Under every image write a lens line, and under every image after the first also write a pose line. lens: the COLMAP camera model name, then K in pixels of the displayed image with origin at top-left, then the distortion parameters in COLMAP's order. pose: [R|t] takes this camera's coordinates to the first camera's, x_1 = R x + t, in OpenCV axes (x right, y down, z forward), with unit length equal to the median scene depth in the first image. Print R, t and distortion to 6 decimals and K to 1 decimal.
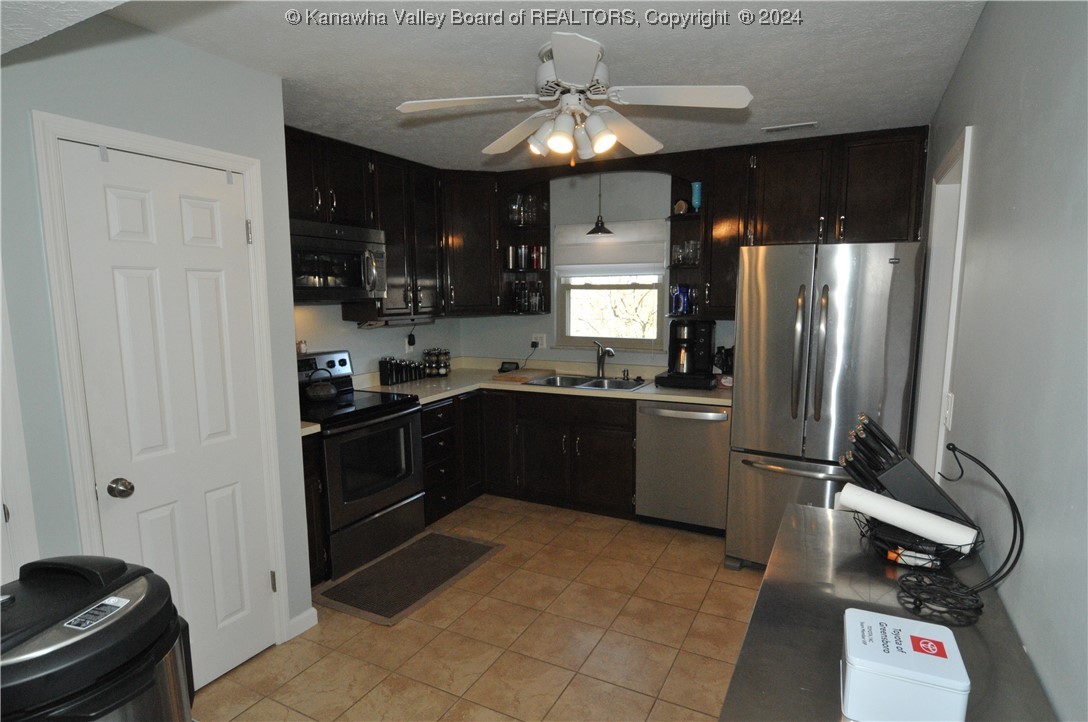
lens RADIAL K [[569.7, 0, 542.5], [0, 569.7, 379.4], [0, 0, 1]] dist [-0.015750, 0.001404]
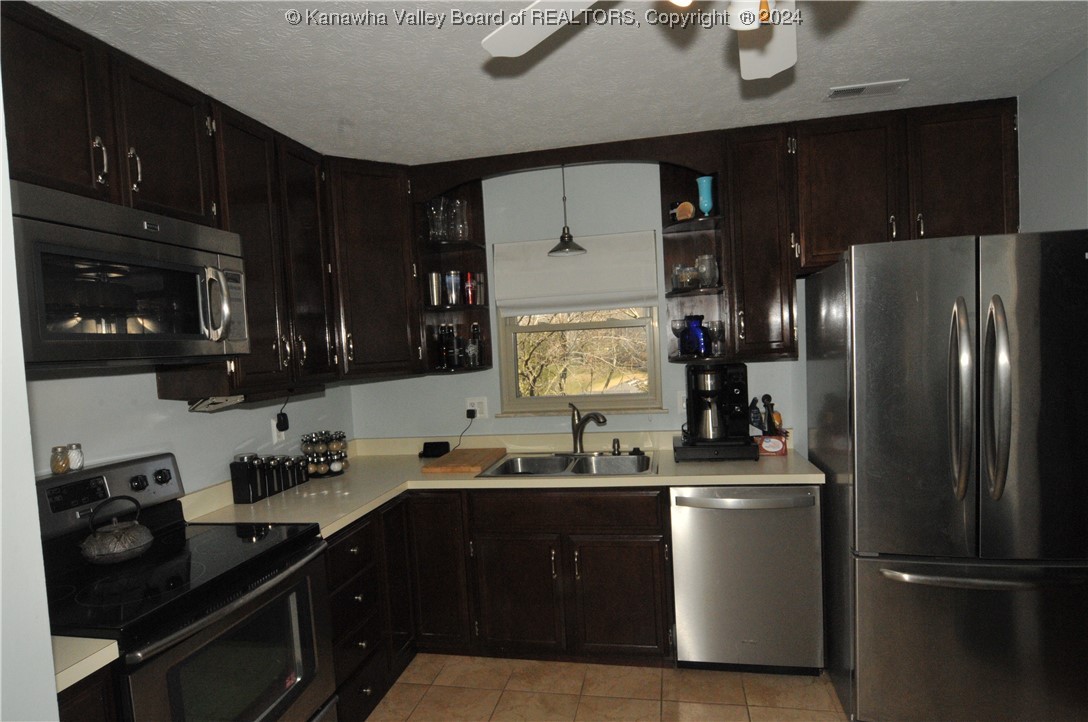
lens RADIAL K [[569.7, 0, 542.5], [0, 569.7, 379.4], [0, 0, 1]] dist [-0.015750, 0.001404]
pose [[0.959824, -0.062292, 0.273600, -0.130207], [0.089227, 0.992193, -0.087124, -0.037872], [-0.266037, 0.108037, 0.957890, 0.338375]]
